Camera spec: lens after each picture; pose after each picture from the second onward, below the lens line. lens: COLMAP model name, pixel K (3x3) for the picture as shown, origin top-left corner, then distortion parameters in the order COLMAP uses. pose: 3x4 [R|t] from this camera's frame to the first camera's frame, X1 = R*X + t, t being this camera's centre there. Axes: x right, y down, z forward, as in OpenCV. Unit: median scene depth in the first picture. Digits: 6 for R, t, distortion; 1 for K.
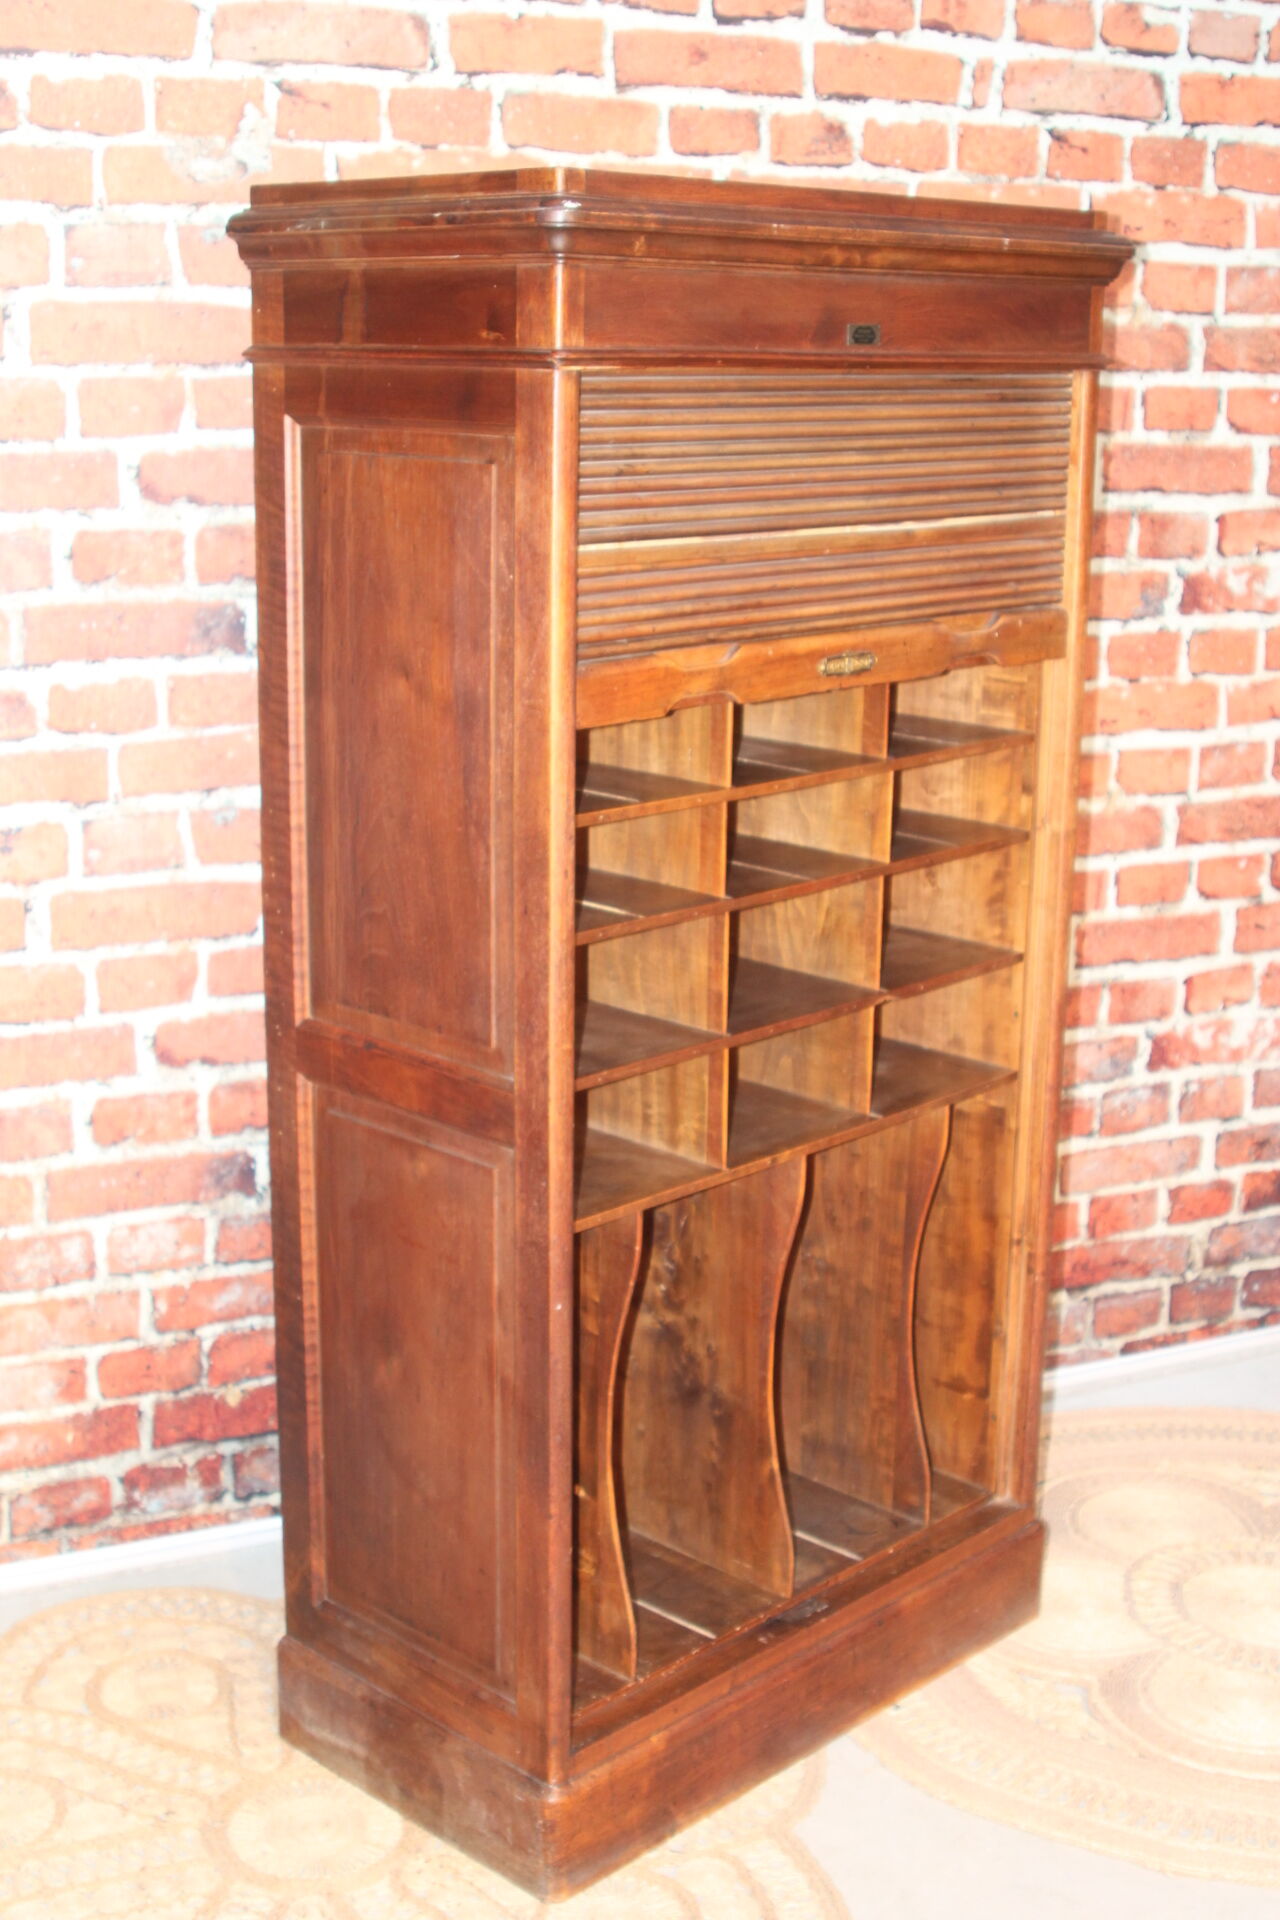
lens RADIAL K [[2432.8, 0, 630.4], [0, 2432.8, 901.1], [0, 0, 1]] dist [-0.122688, 0.000000]
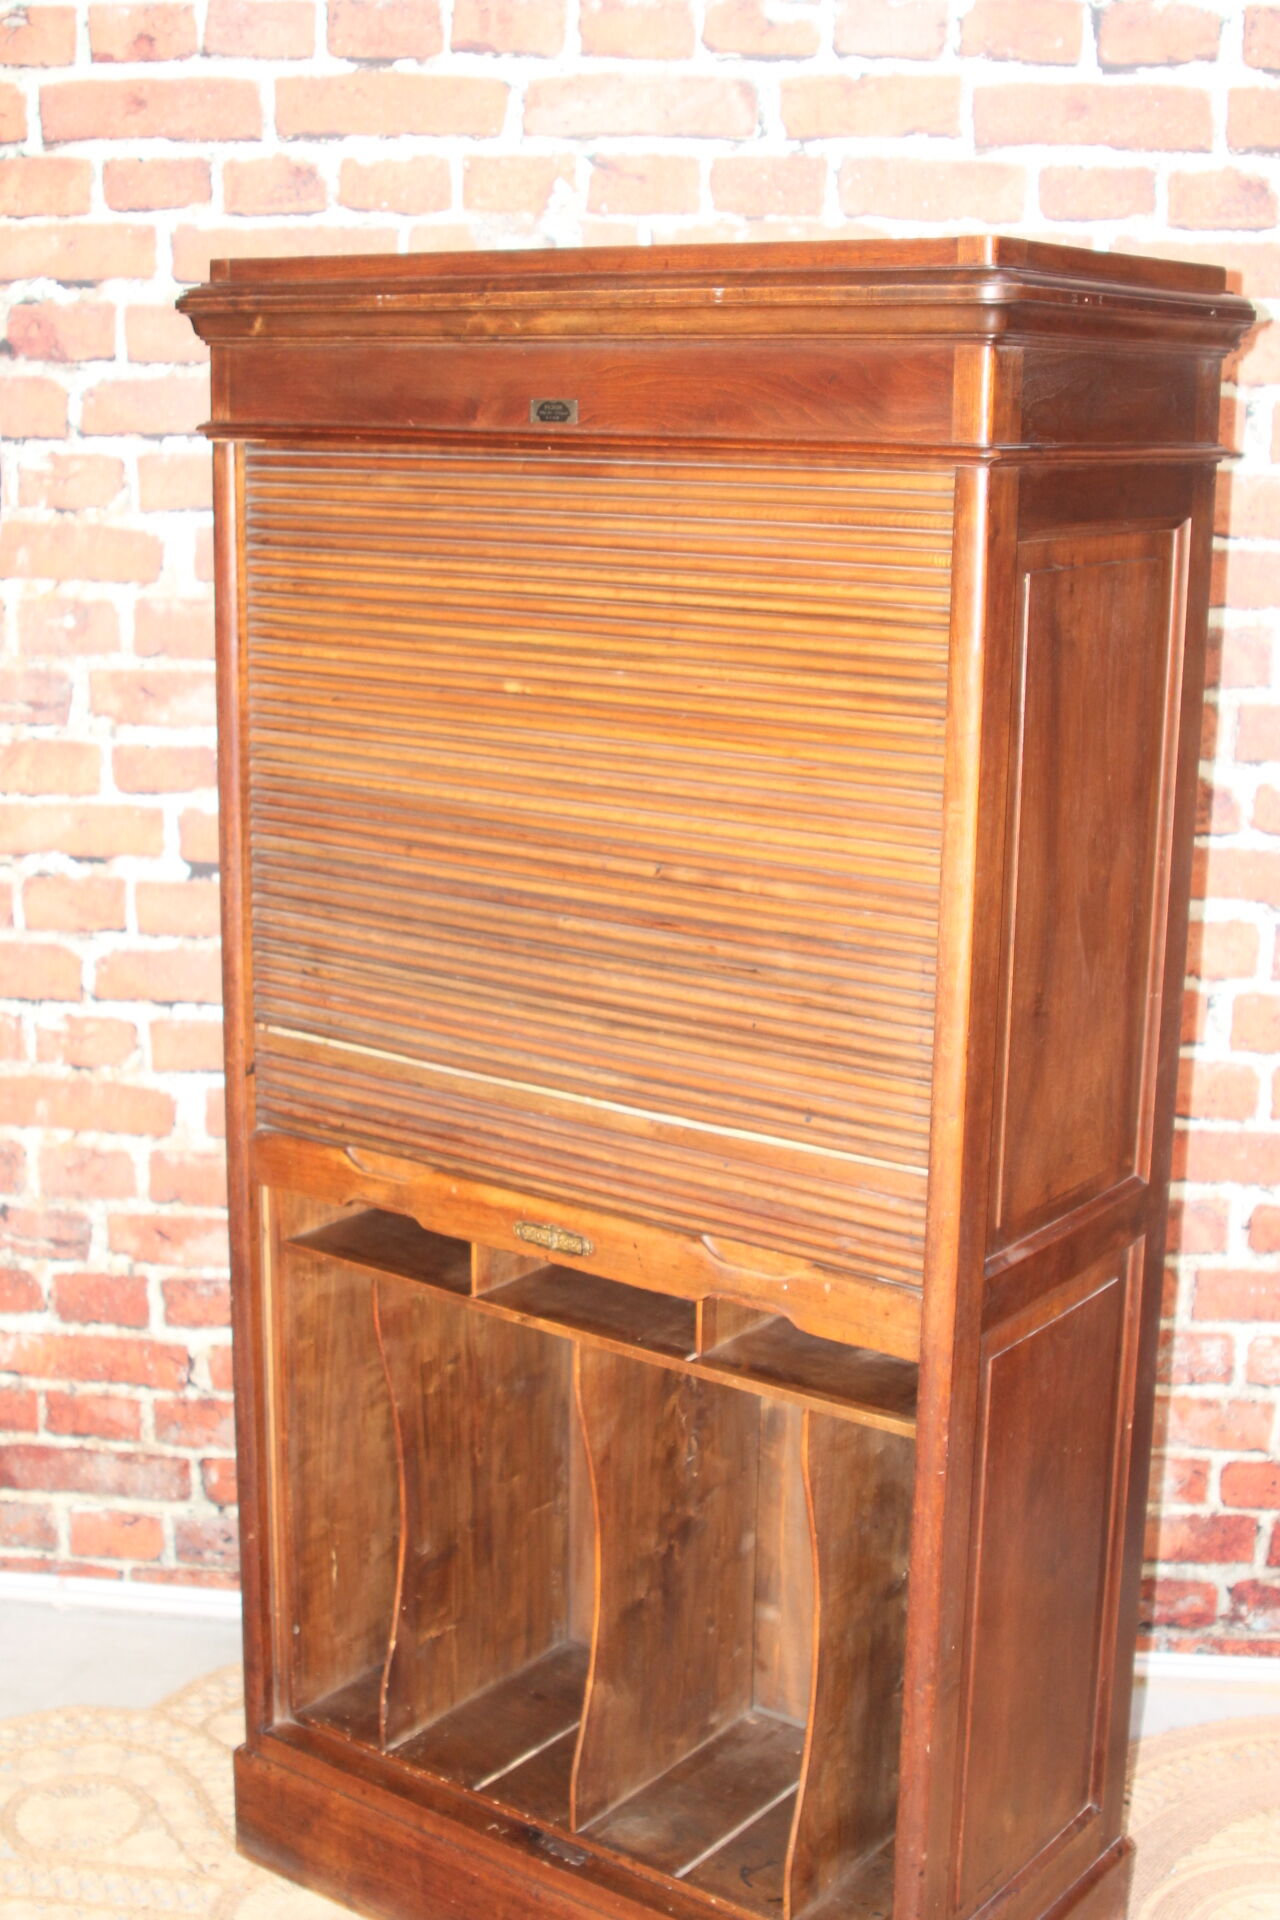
lens RADIAL K [[2432.8, 0, 655.3], [0, 2432.8, 939.1], [0, 0, 1]] dist [-0.122688, 0.000000]
pose [[0.868969, 0.106054, -0.483369, 0.380977], [-0.117899, 0.993008, 0.005921, -0.034890], [0.480617, 0.051844, 0.875397, 0.173311]]
